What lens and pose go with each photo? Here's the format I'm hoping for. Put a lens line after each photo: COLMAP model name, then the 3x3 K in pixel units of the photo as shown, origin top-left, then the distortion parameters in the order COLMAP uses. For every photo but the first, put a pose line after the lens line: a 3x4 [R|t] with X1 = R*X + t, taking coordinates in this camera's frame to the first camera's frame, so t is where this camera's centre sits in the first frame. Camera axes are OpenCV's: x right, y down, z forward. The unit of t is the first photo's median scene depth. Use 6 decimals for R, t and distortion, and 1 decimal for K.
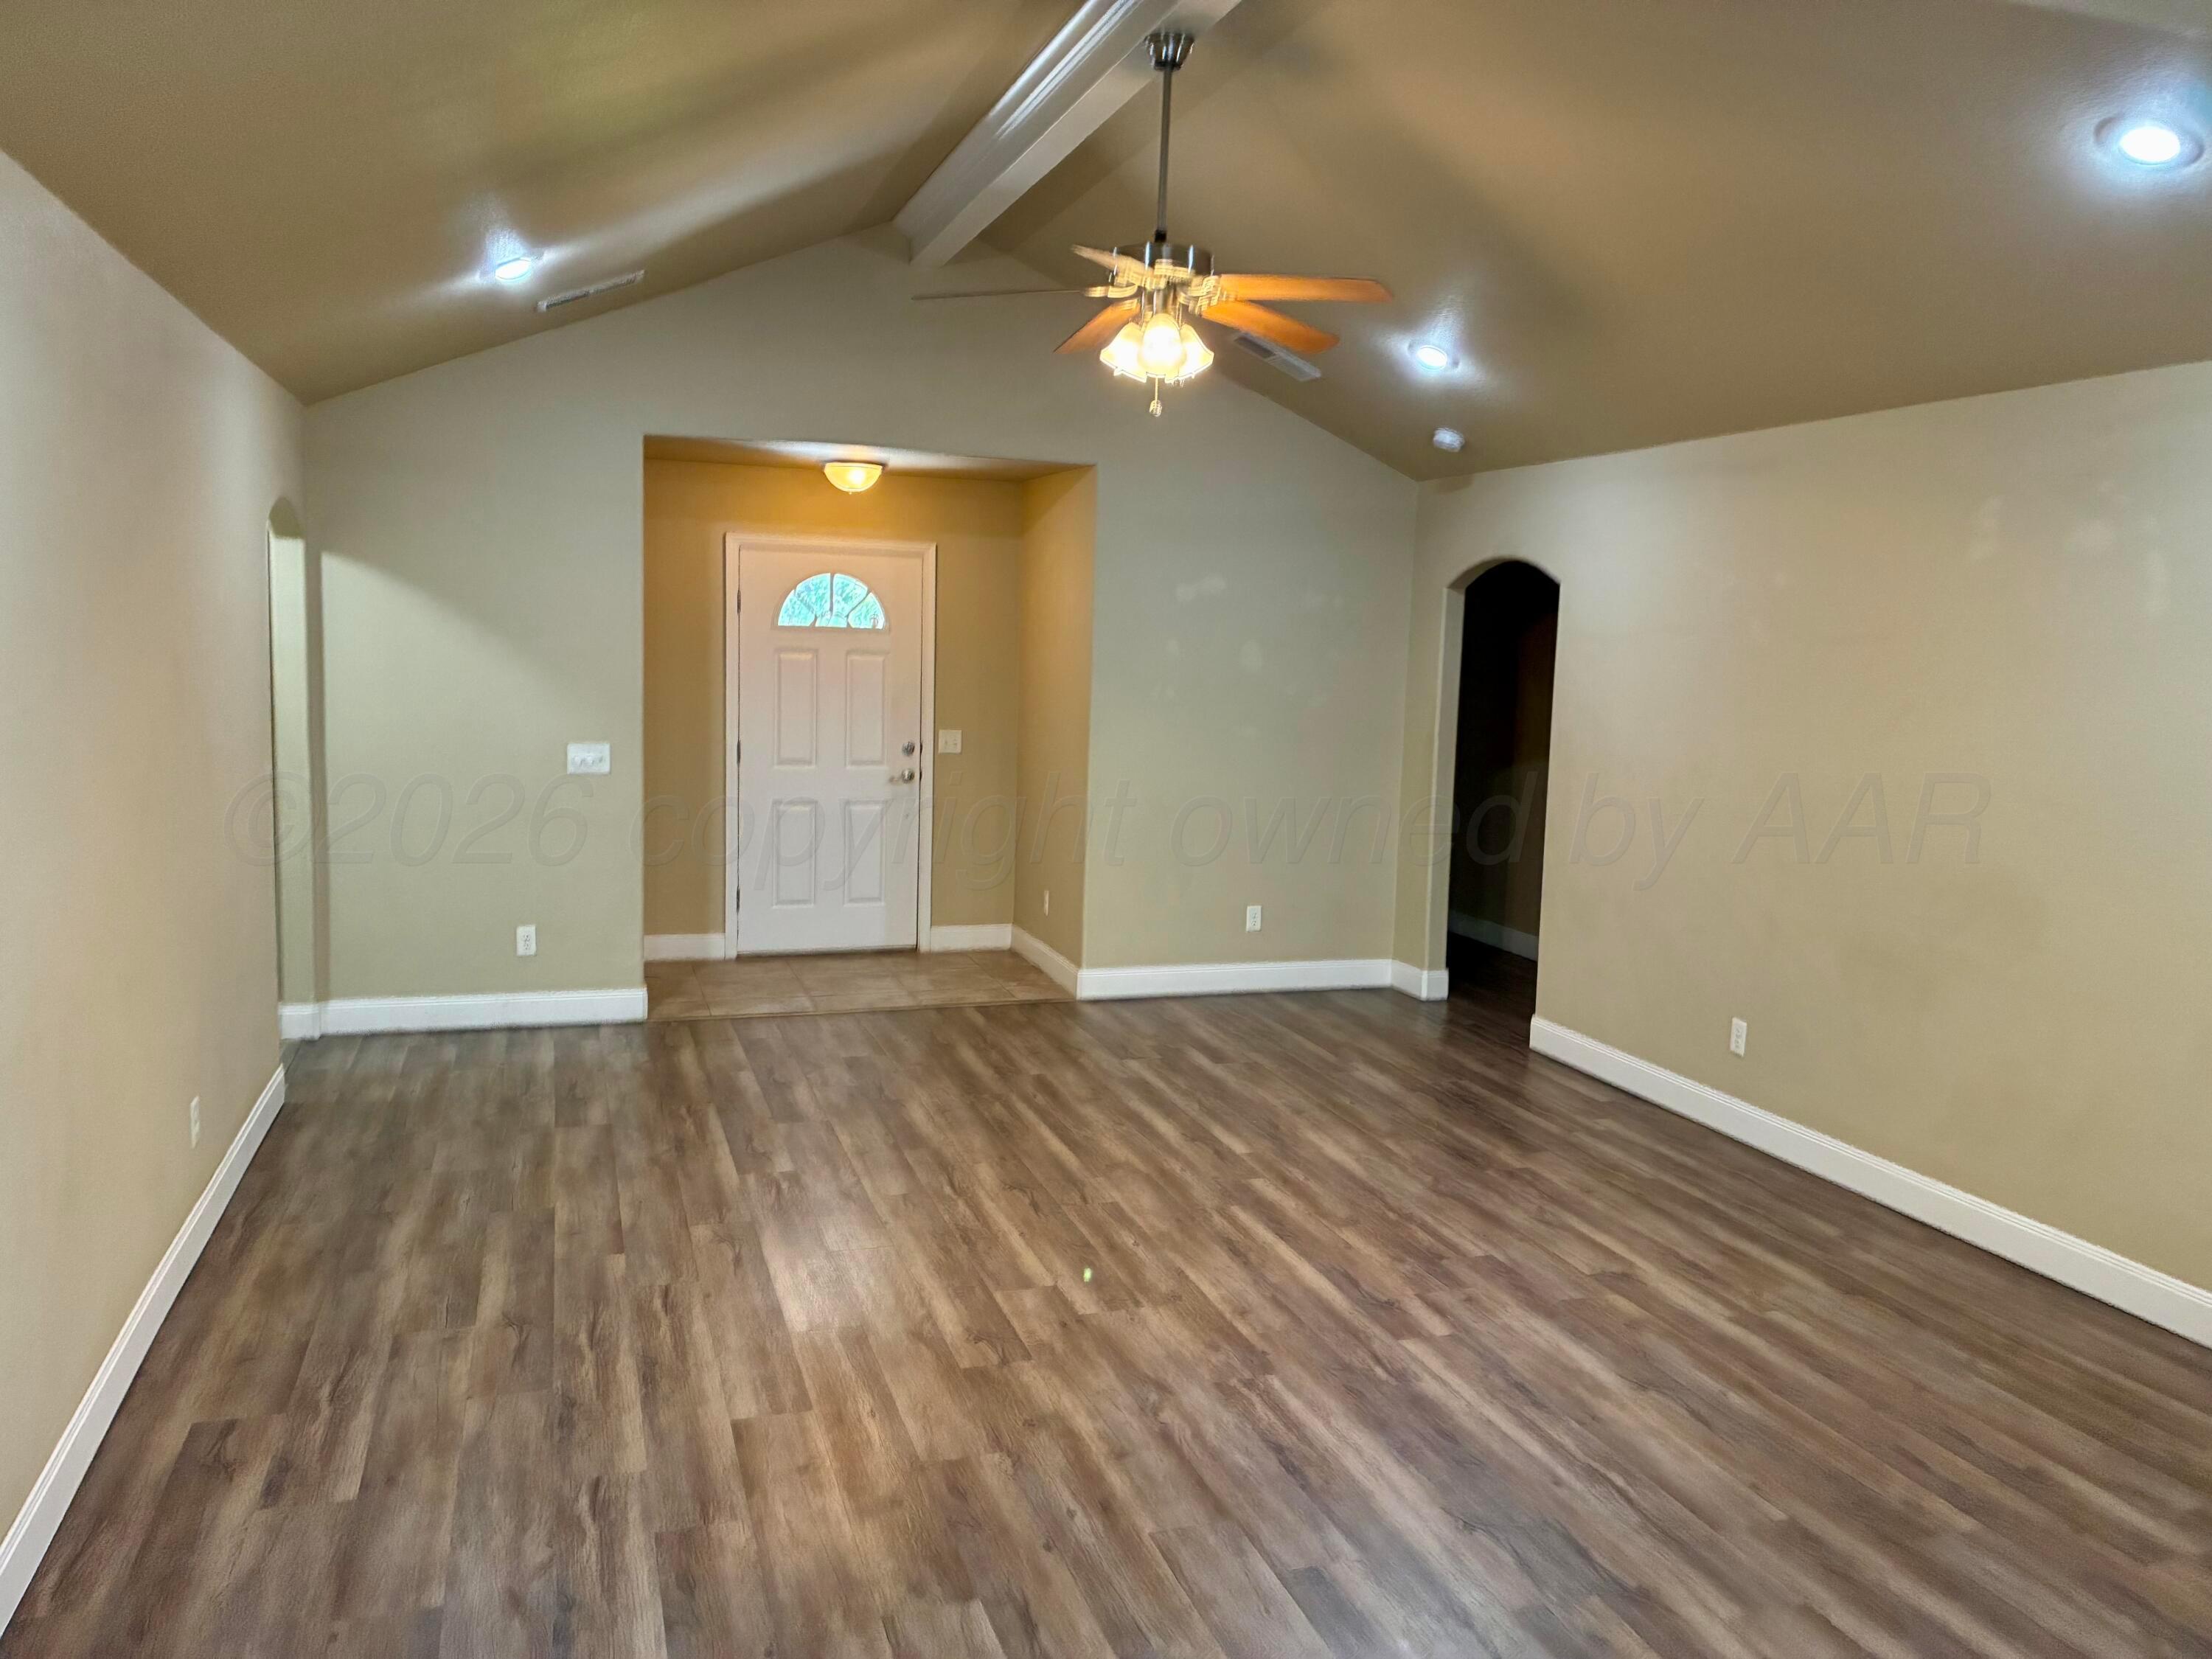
lens RADIAL K [[1676.1, 0, 1123.7], [0, 1676.1, 819.2], [0, 0, 1]] dist [0.033078, -0.023370]
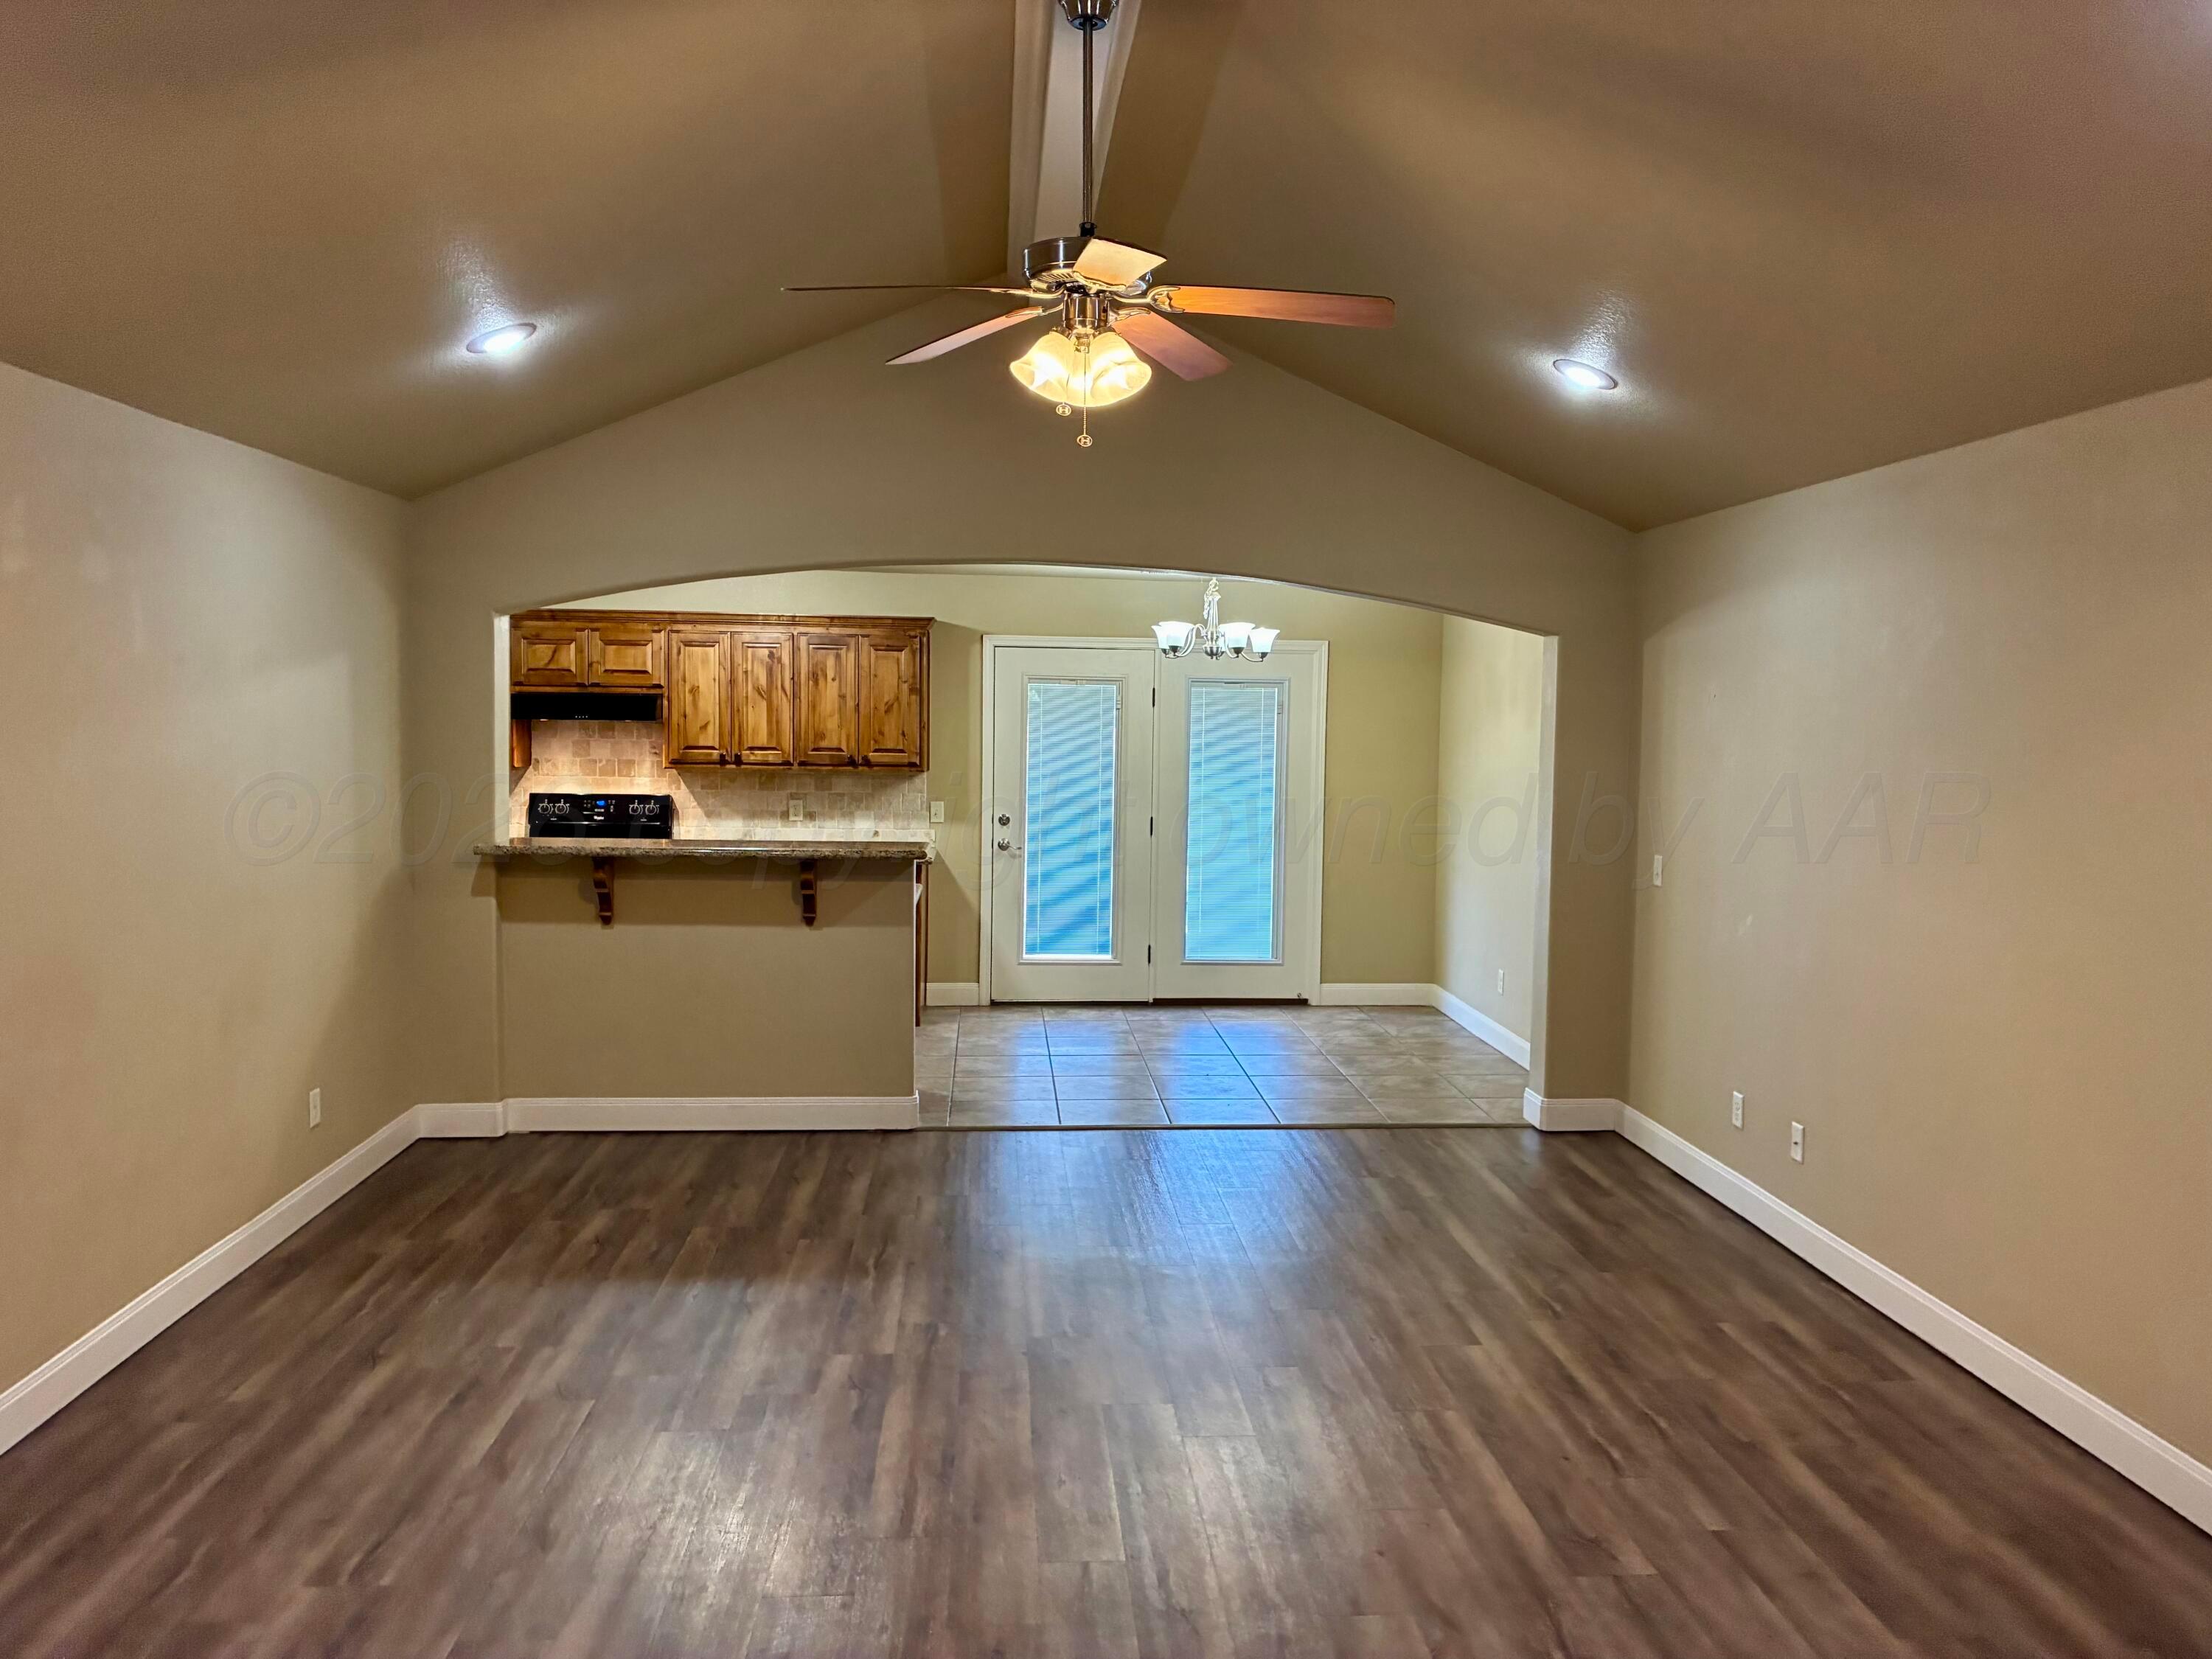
lens RADIAL K [[1676.1, 0, 1110.4], [0, 1676.1, 826.1], [0, 0, 1]] dist [0.033078, -0.023370]
pose [[-0.967038, -0.062205, 0.246915, -0.223105], [-0.016496, 0.982969, 0.183029, -0.230094], [-0.254095, 0.172923, -0.951595, 1.972526]]
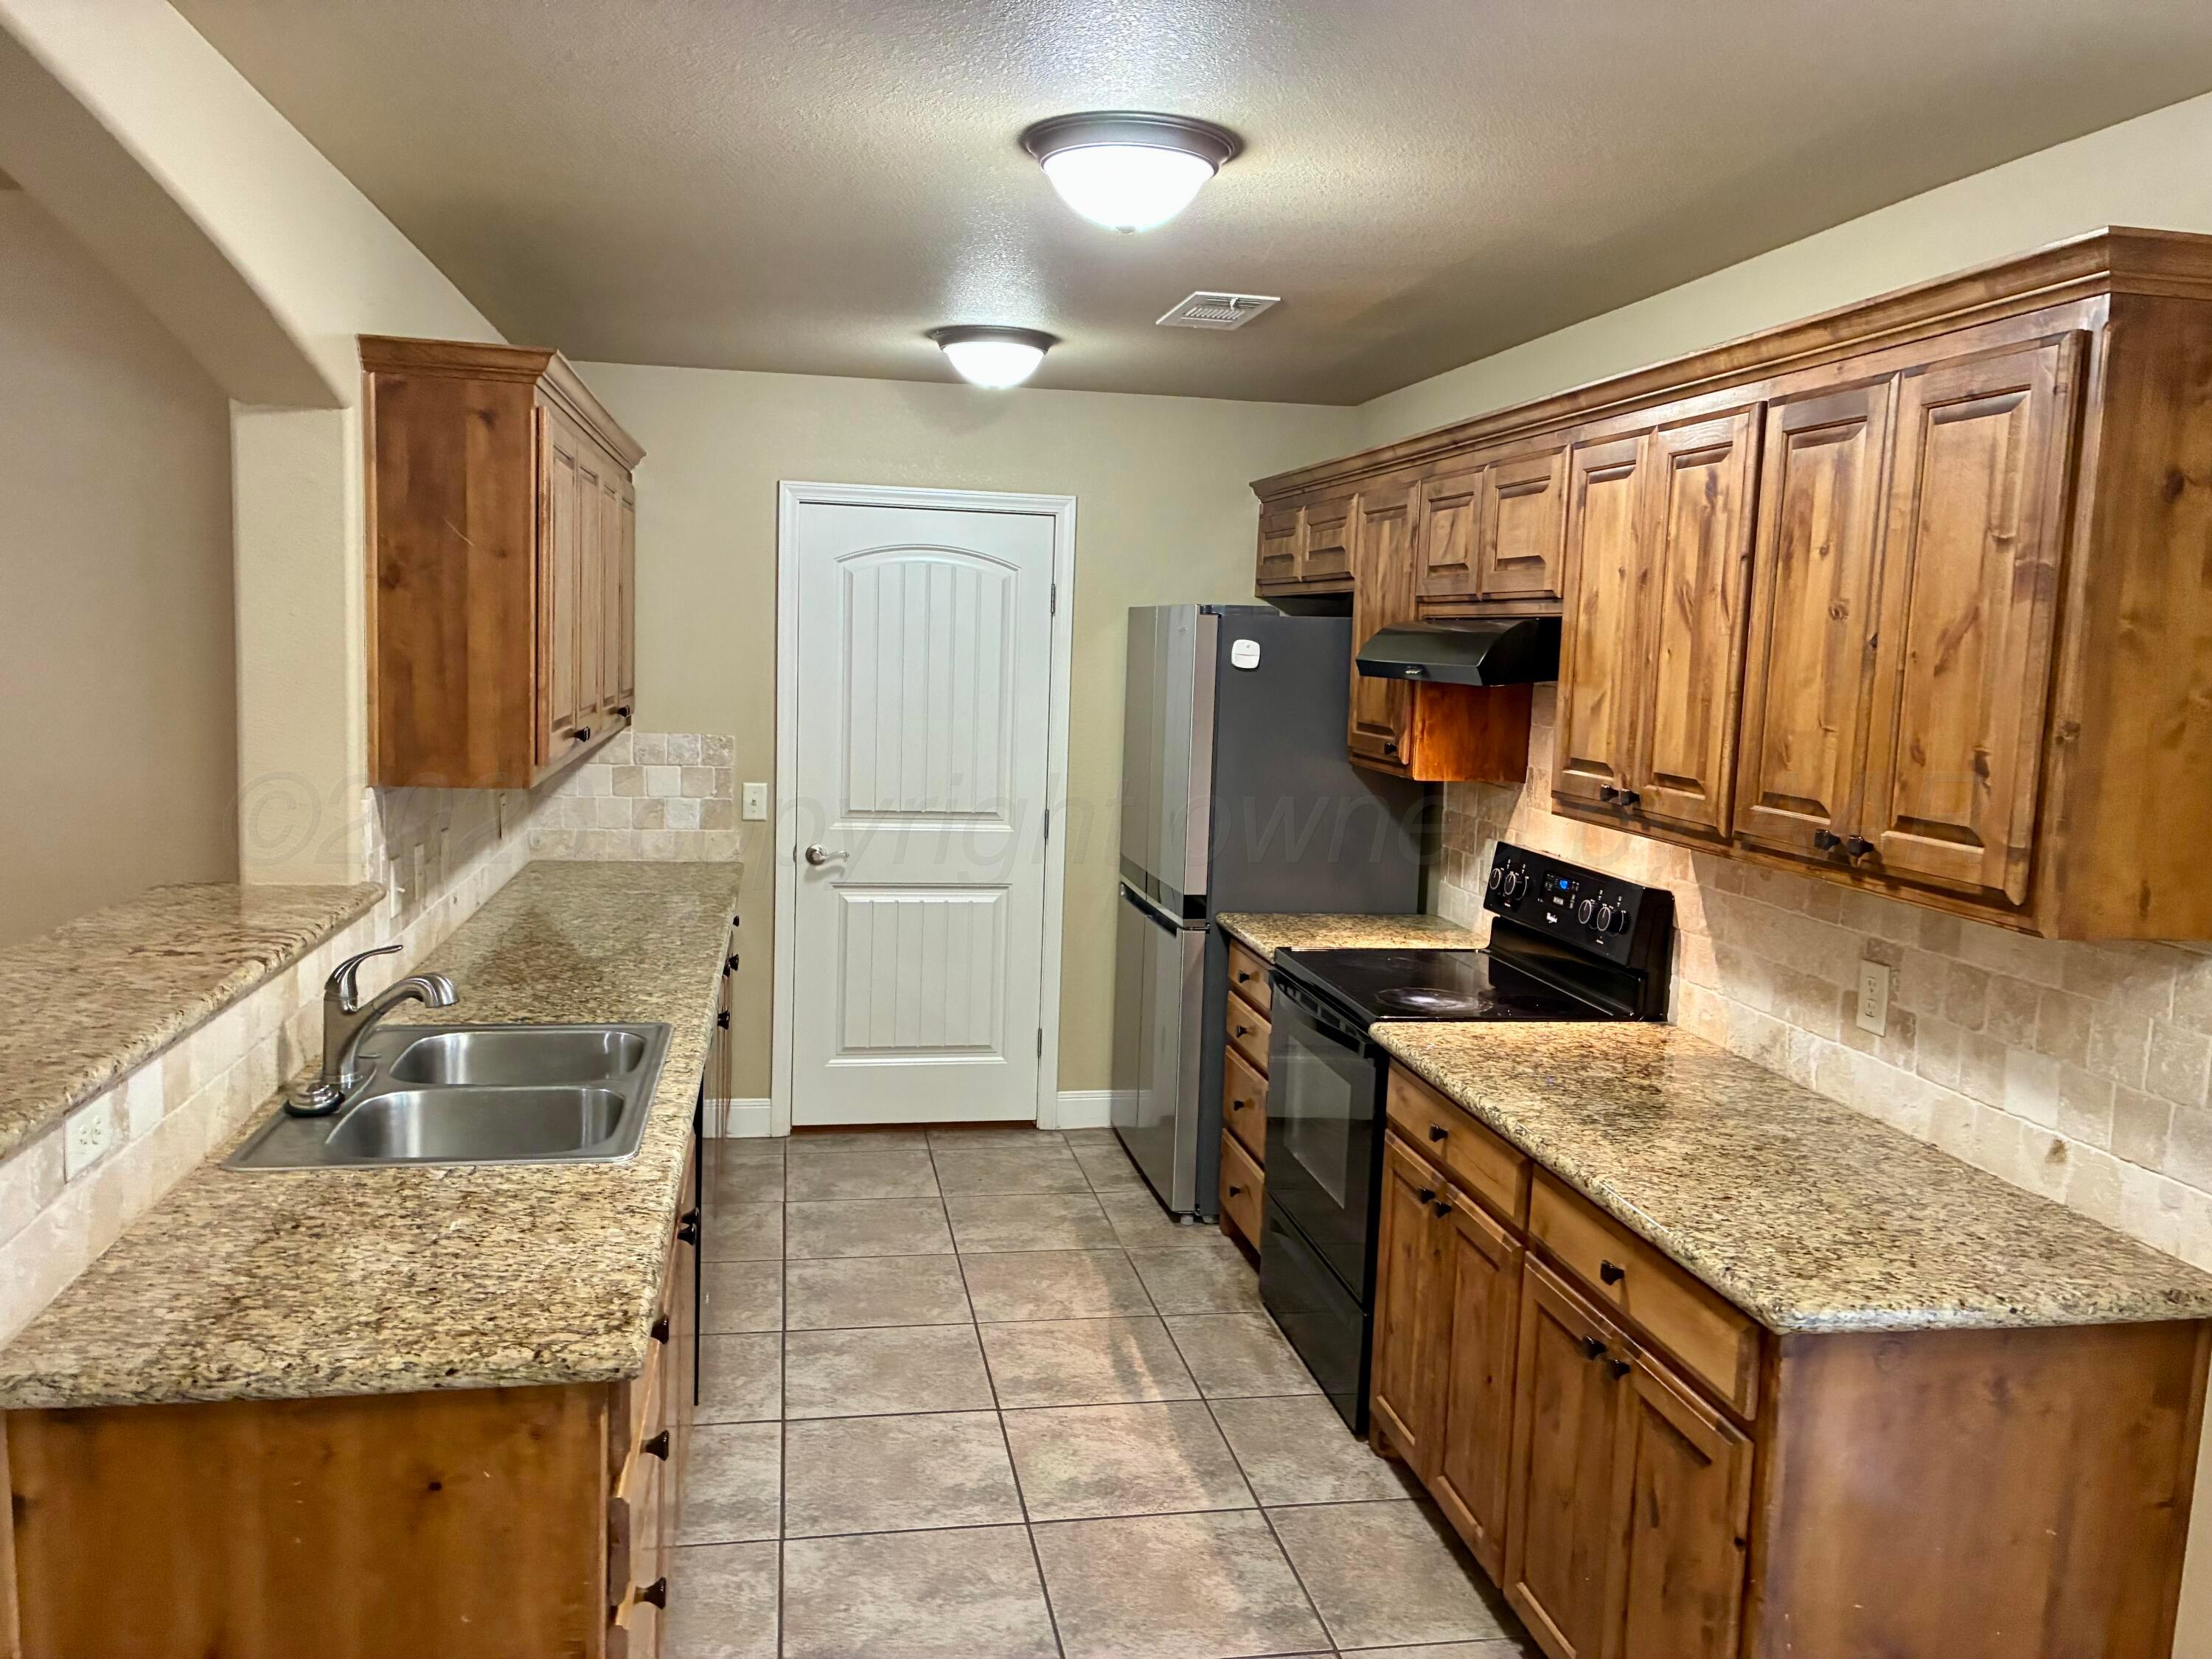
lens RADIAL K [[1676.1, 0, 1086.3], [0, 1676.1, 824.8], [0, 0, 1]] dist [0.033078, -0.023370]
pose [[0.166994, -0.135039, 0.976666, -0.092645], [0.076367, 0.989372, 0.123738, -0.116334], [-0.982996, 0.053921, 0.175532, 1.012463]]
